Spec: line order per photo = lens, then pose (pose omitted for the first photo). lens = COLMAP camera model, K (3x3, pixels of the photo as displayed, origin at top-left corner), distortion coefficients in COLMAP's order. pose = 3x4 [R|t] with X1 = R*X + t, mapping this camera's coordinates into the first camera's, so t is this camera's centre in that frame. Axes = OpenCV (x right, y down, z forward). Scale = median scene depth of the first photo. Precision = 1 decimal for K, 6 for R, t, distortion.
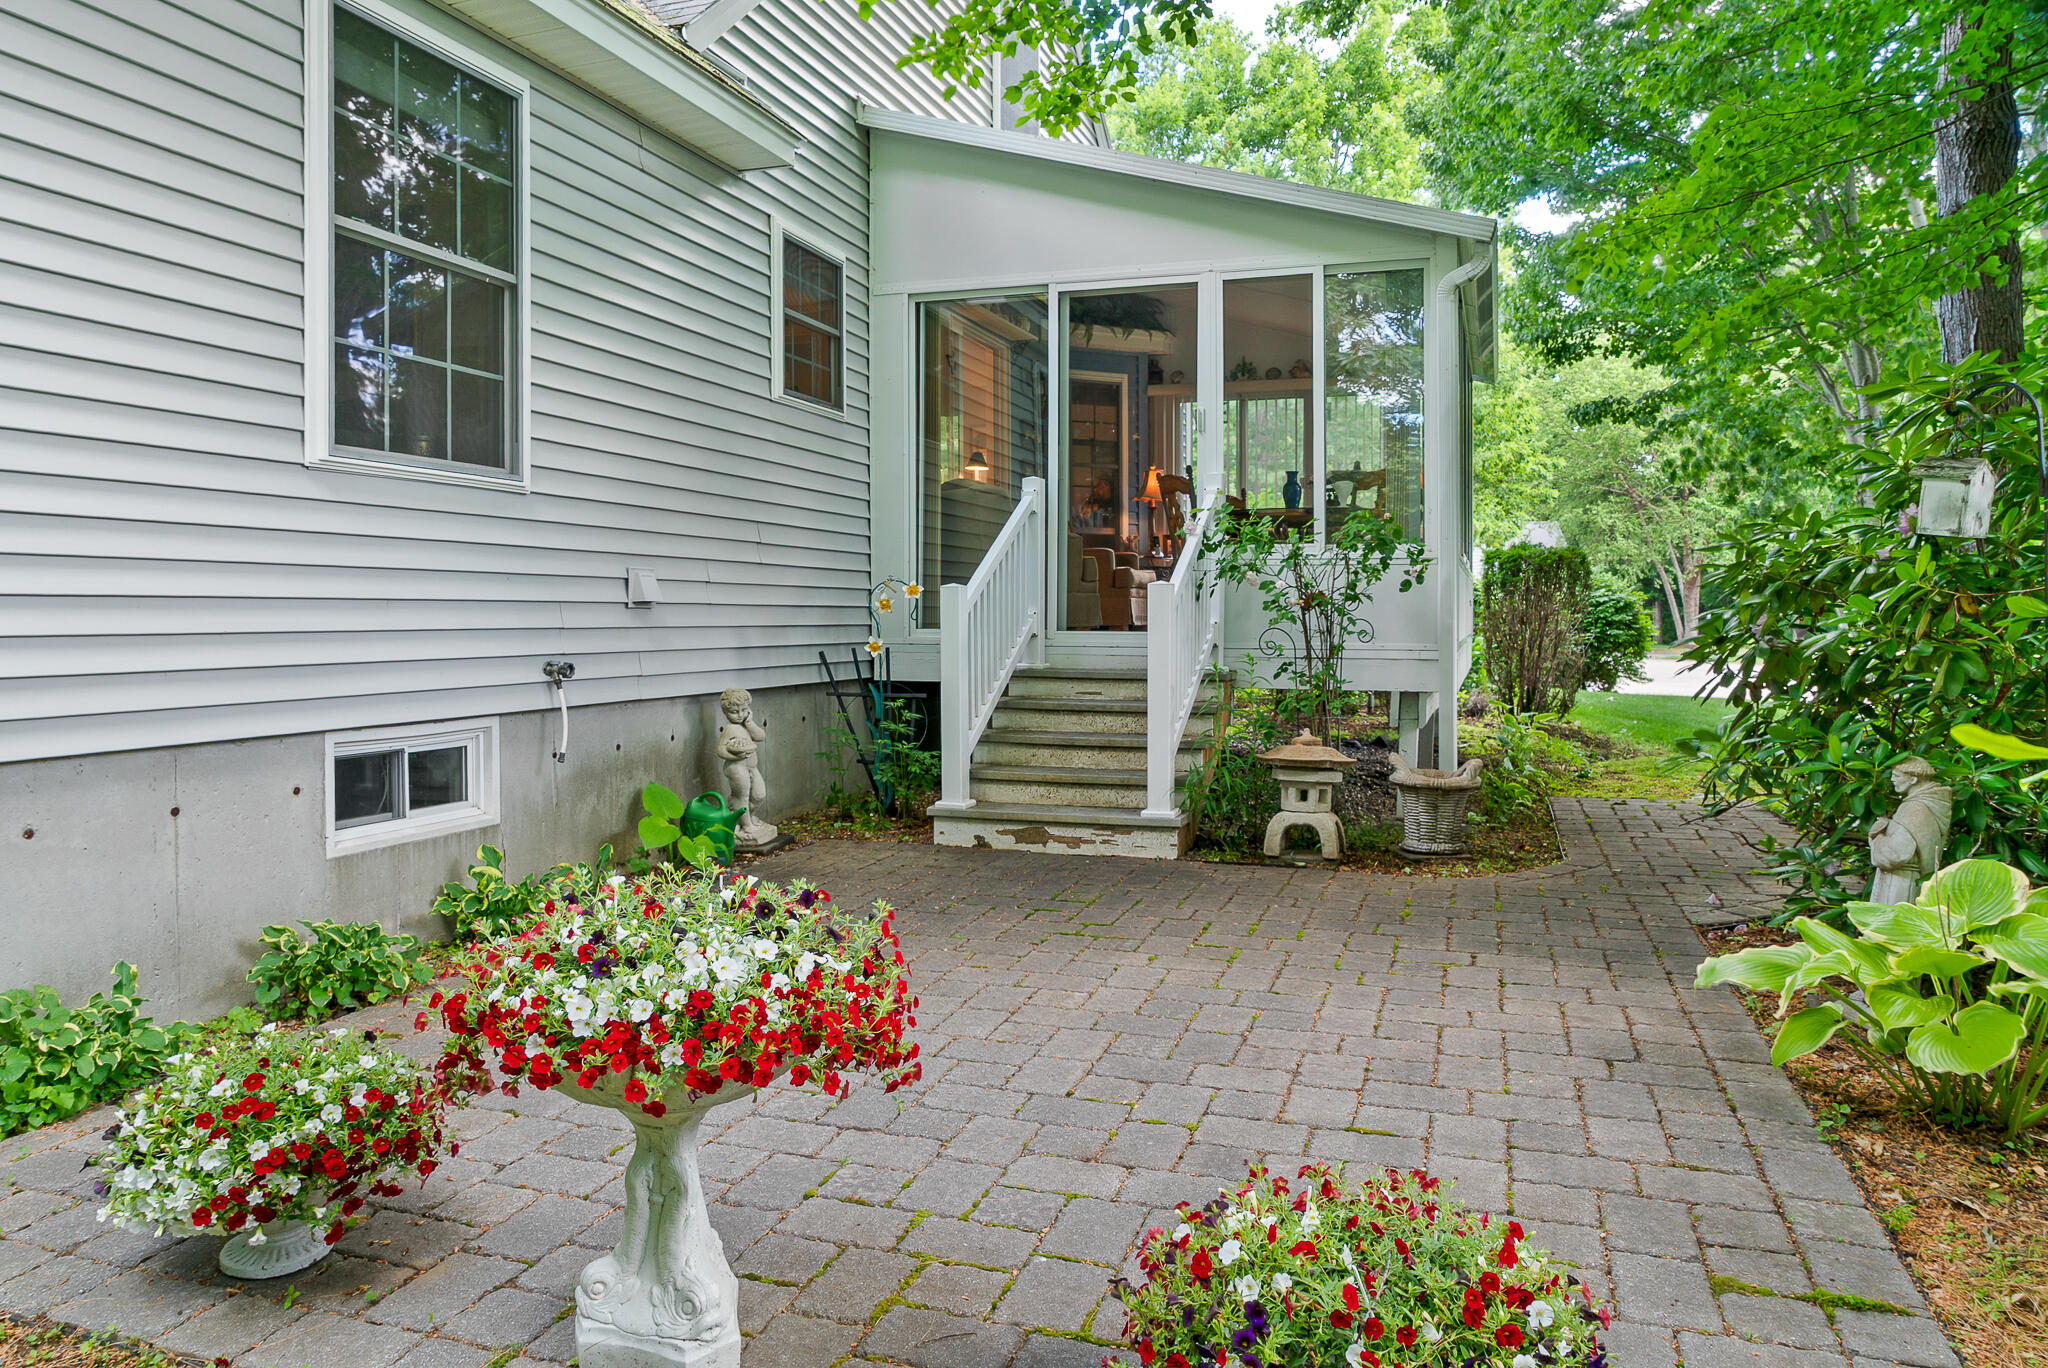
lens RADIAL K [[1433.0, 0, 1025.9], [0, 1433.0, 673.7], [0, 0, 1]] dist [-0.006063, 0.003887]
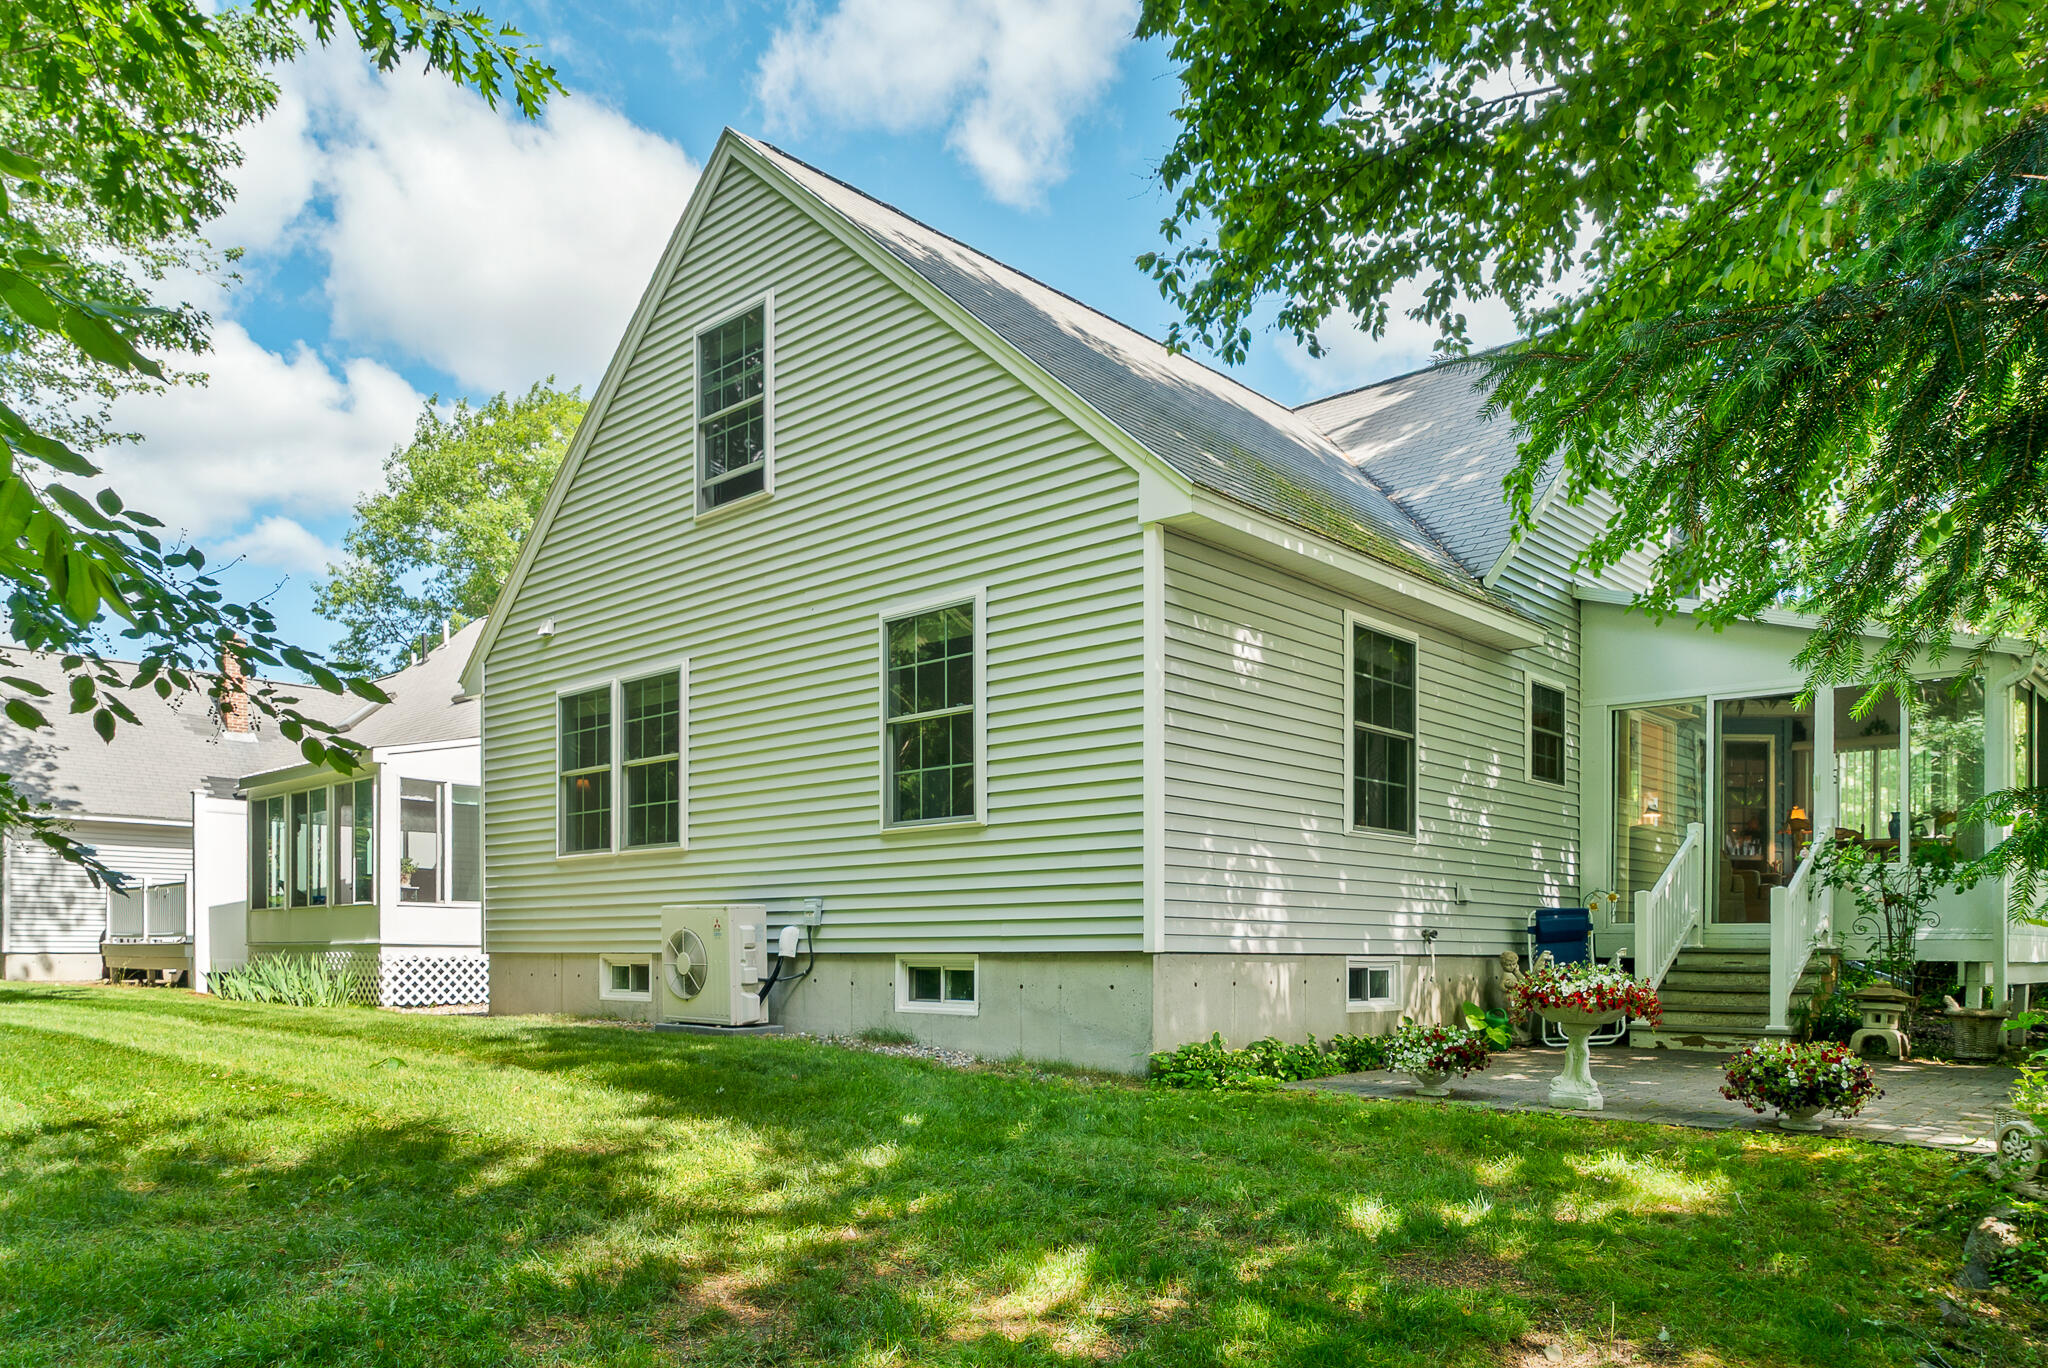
lens RADIAL K [[1433.0, 0, 1080.5], [0, 1433.0, 957.5], [0, 0, 1]] dist [-0.006063, 0.003887]
pose [[0.922371, 0.006693, -0.386247, -0.010085], [-0.020309, 0.999307, -0.031184, 0.076190], [0.385771, 0.036608, 0.921868, -0.743743]]
